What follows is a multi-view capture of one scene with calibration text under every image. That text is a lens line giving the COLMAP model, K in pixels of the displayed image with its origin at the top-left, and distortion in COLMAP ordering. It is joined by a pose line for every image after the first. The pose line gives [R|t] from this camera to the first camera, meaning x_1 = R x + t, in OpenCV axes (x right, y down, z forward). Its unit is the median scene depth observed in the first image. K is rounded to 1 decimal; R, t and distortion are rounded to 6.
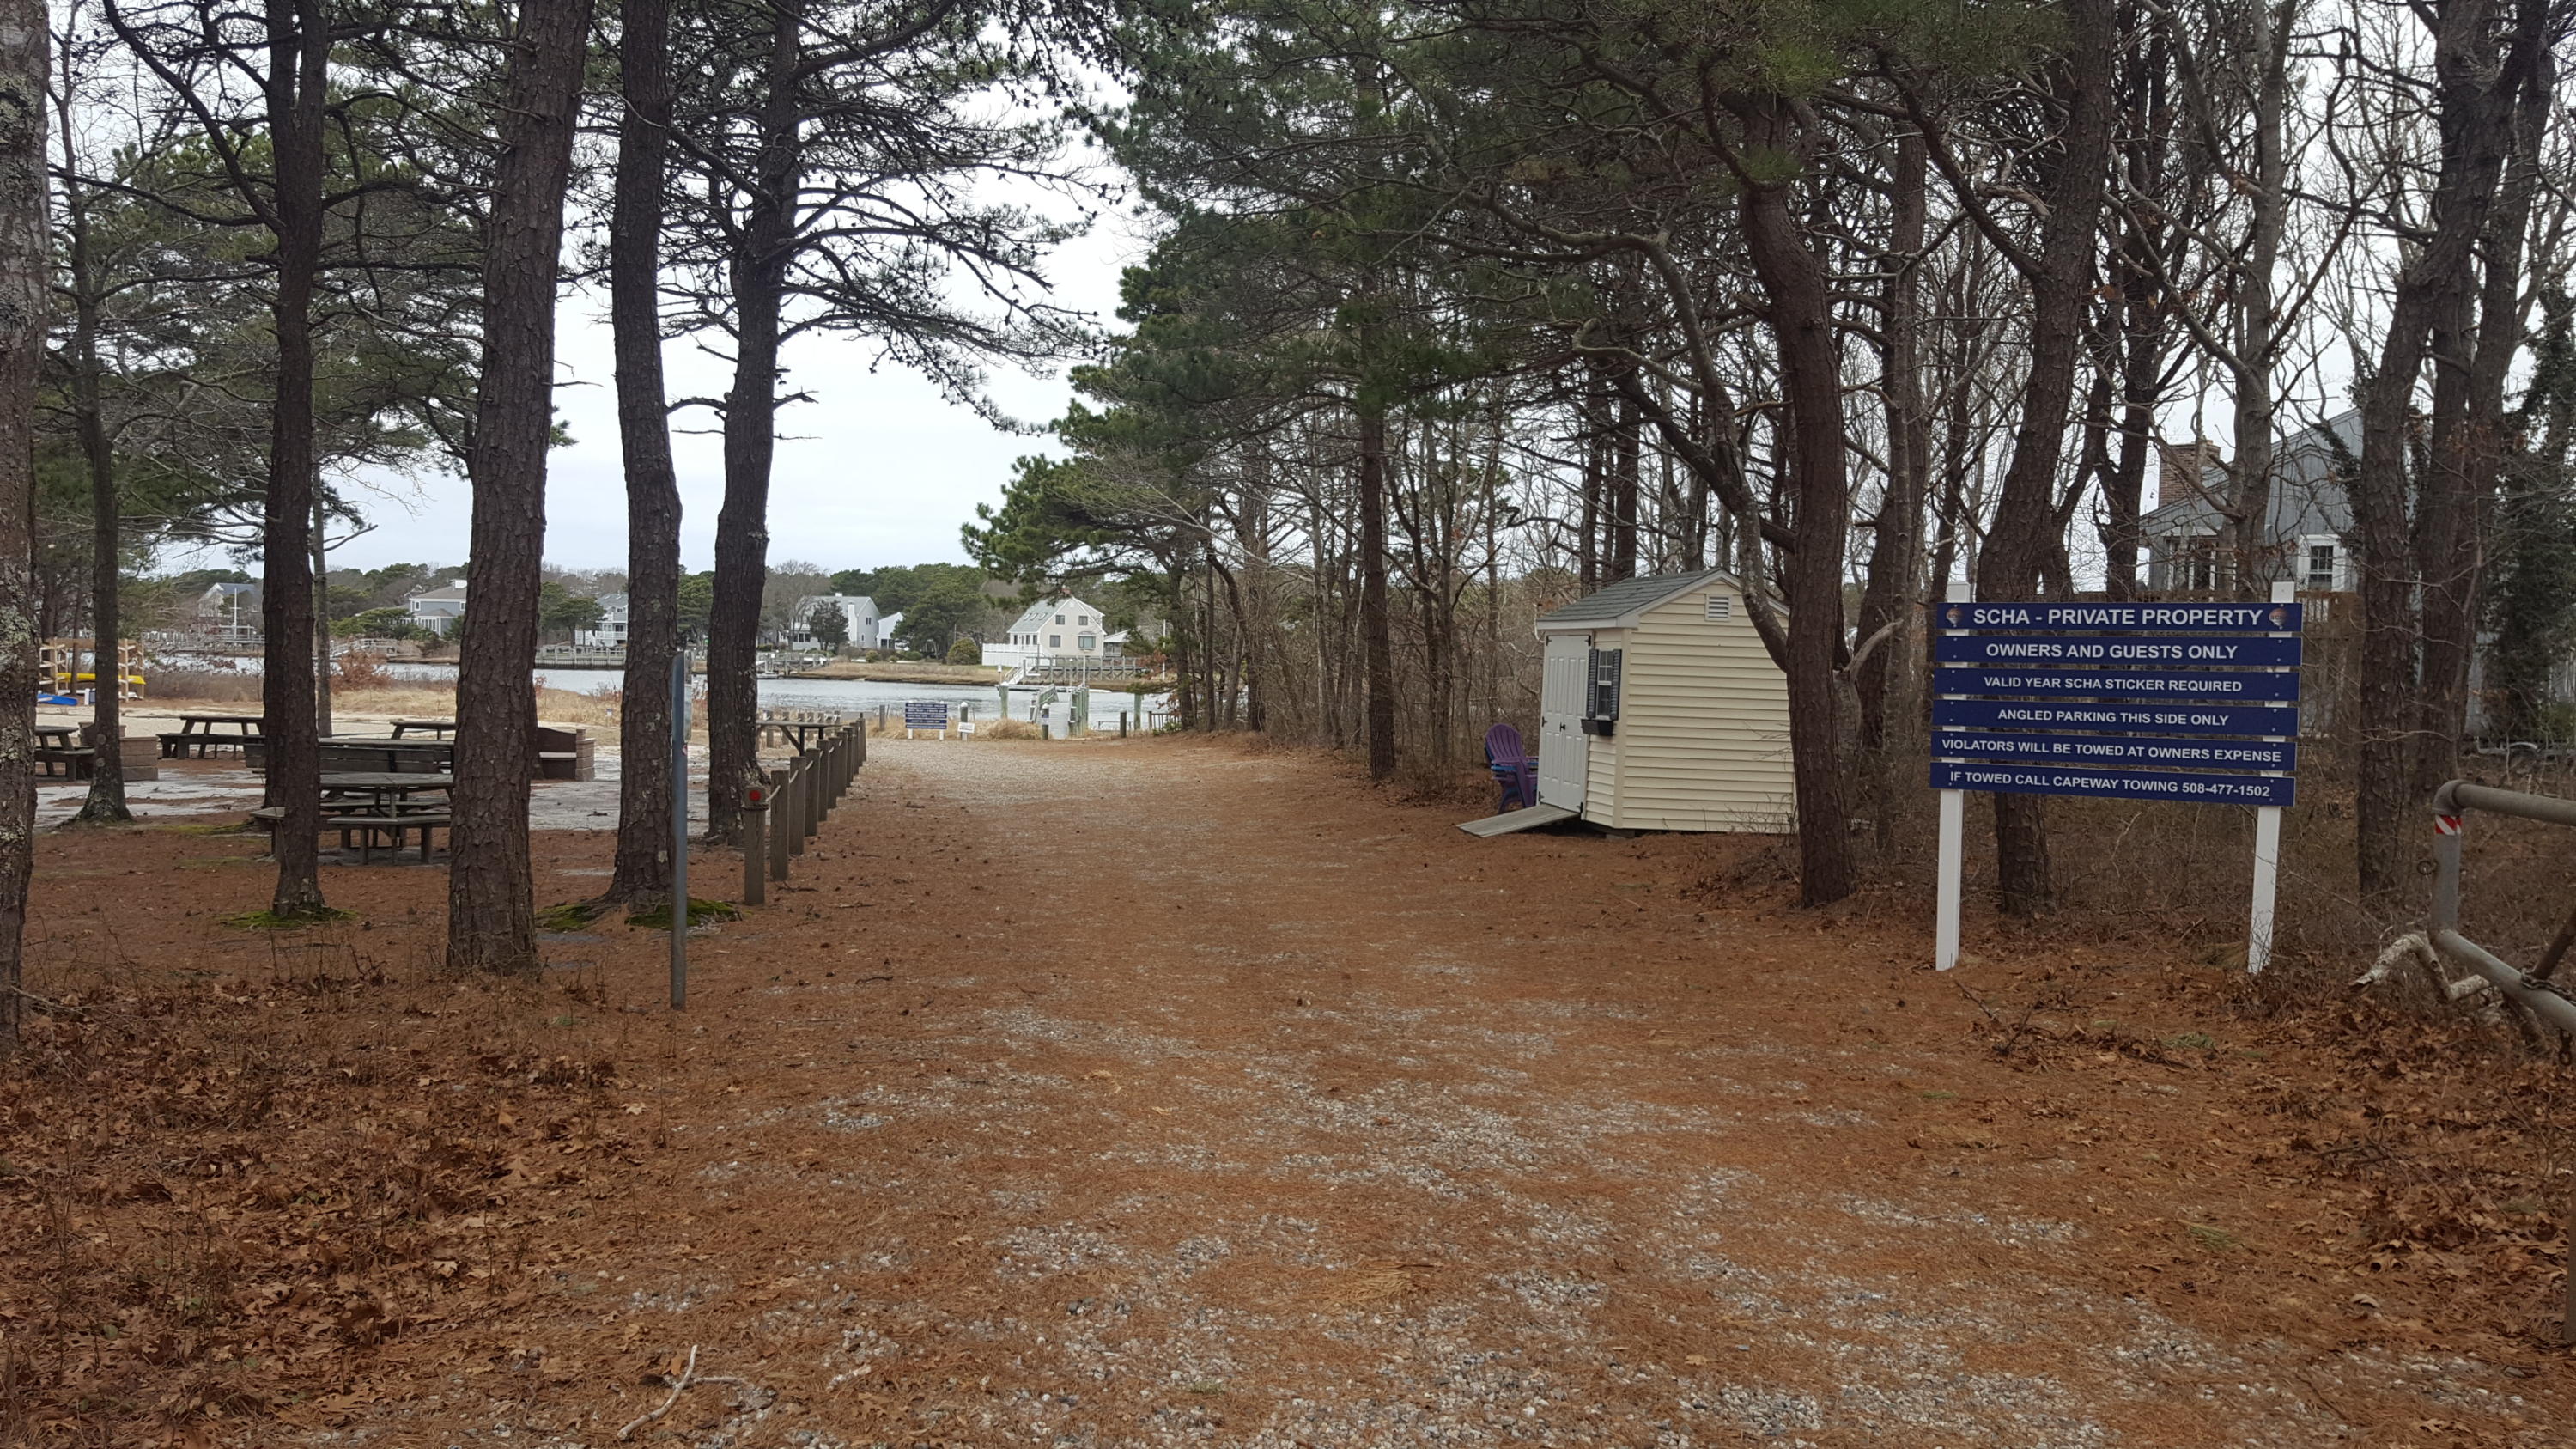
lens RADIAL K [[1911.2, 0, 1288.4], [0, 1911.2, 797.8], [0, 0, 1]] dist [0.138793, -0.000048]
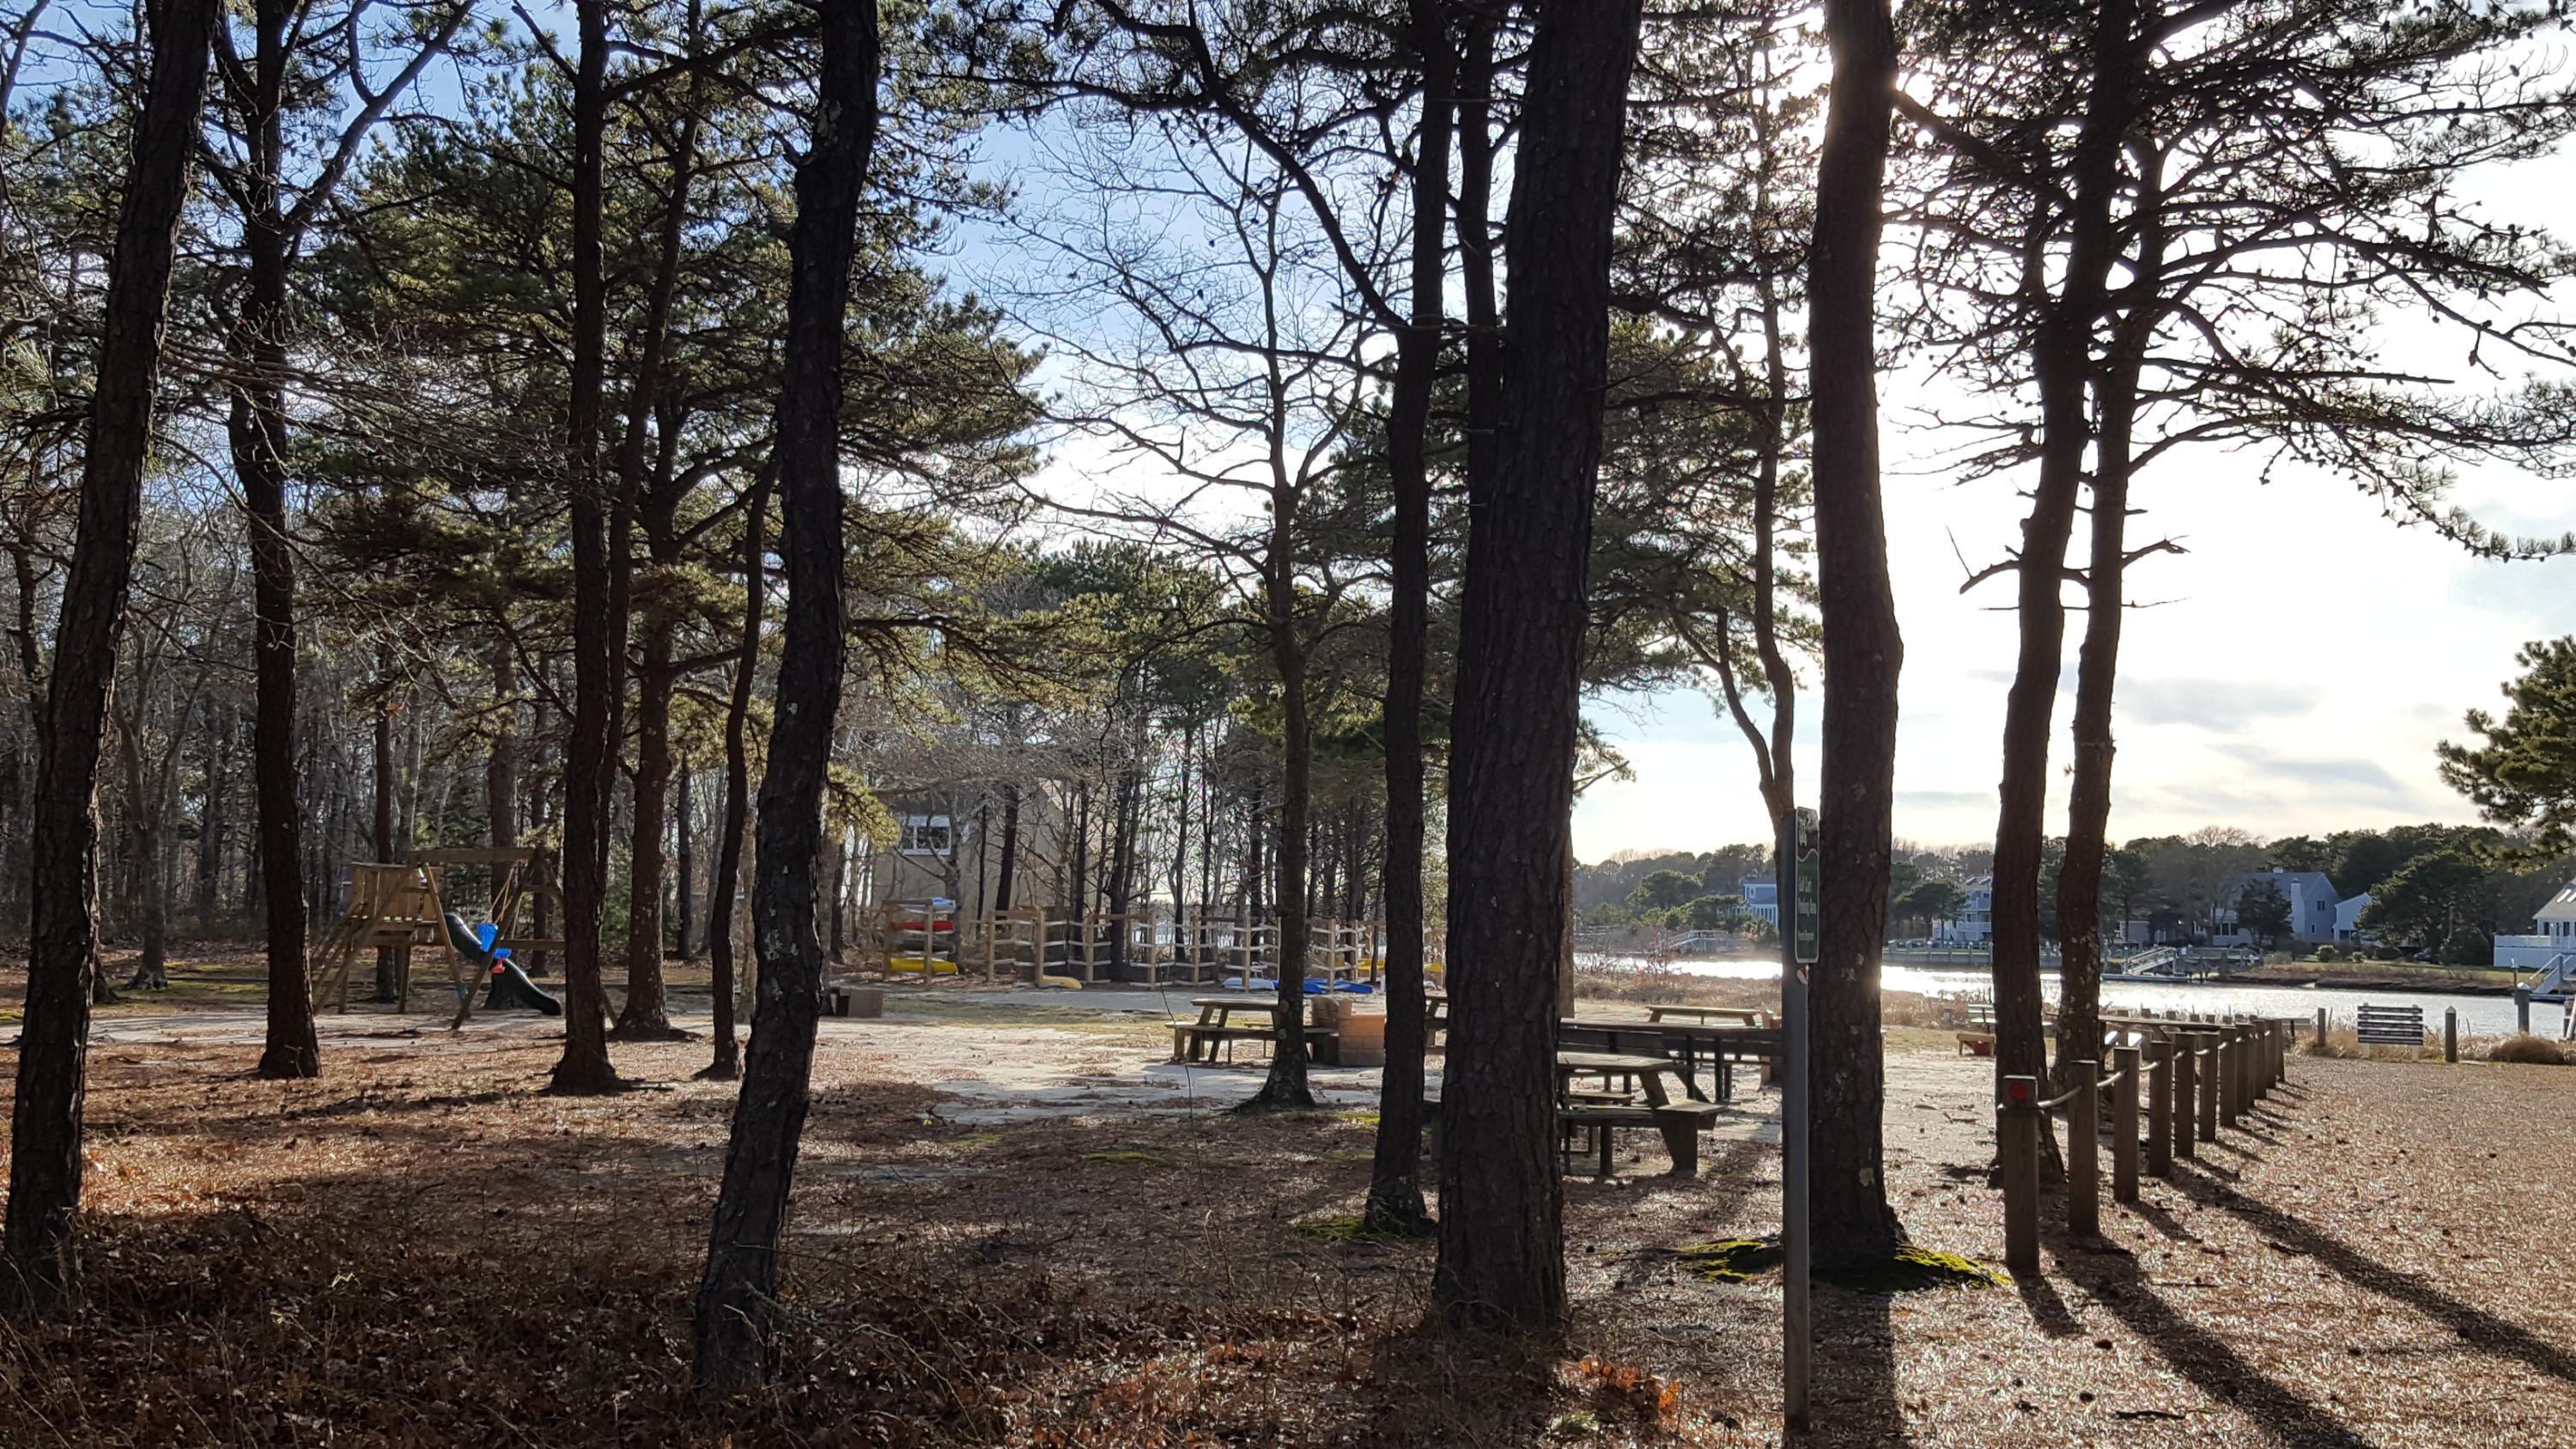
lens RADIAL K [[2135.2, 0, 1280.0], [0, 2135.2, 785.6], [0, 0, 1]] dist [0.170742, -0.387894]
pose [[0.778487, -0.051191, -0.625570, -0.014062], [-0.053905, 0.987533, -0.147893, 0.011496], [0.625342, 0.148854, 0.766022, 0.210957]]
